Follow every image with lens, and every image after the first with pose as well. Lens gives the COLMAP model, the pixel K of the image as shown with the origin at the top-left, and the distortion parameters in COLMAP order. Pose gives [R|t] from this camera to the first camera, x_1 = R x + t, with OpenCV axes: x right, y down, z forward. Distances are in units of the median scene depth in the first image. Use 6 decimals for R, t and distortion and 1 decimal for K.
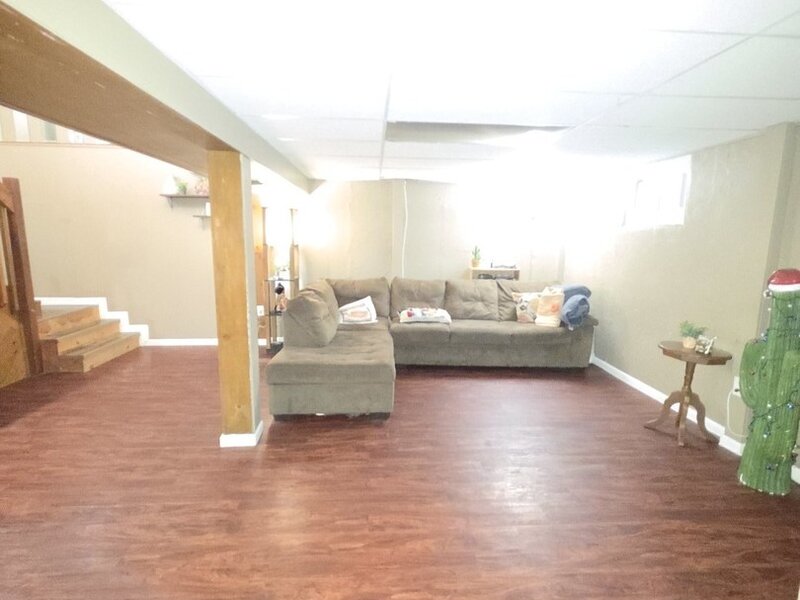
lens RADIAL K [[416.8, 0, 400.0], [0, 416.8, 300.0], [0, 0, 1]] dist [0.003852, -0.000449]
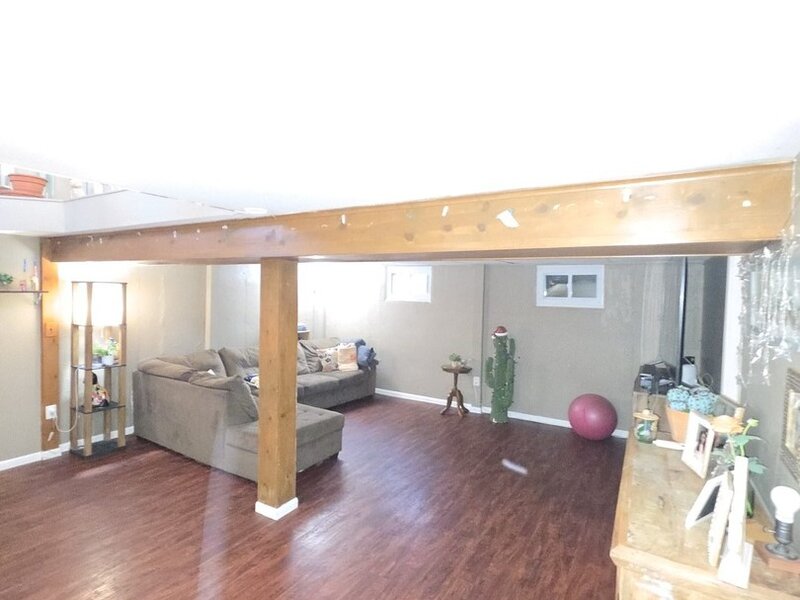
lens RADIAL K [[416.8, 0, 400.0], [0, 416.8, 300.0], [0, 0, 1]] dist [0.003852, -0.000449]
pose [[0.572442, -0.016871, 0.819772, -0.702215], [0.112607, 0.991933, -0.058219, -0.072395], [-0.812176, 0.125639, 0.569724, 0.031754]]
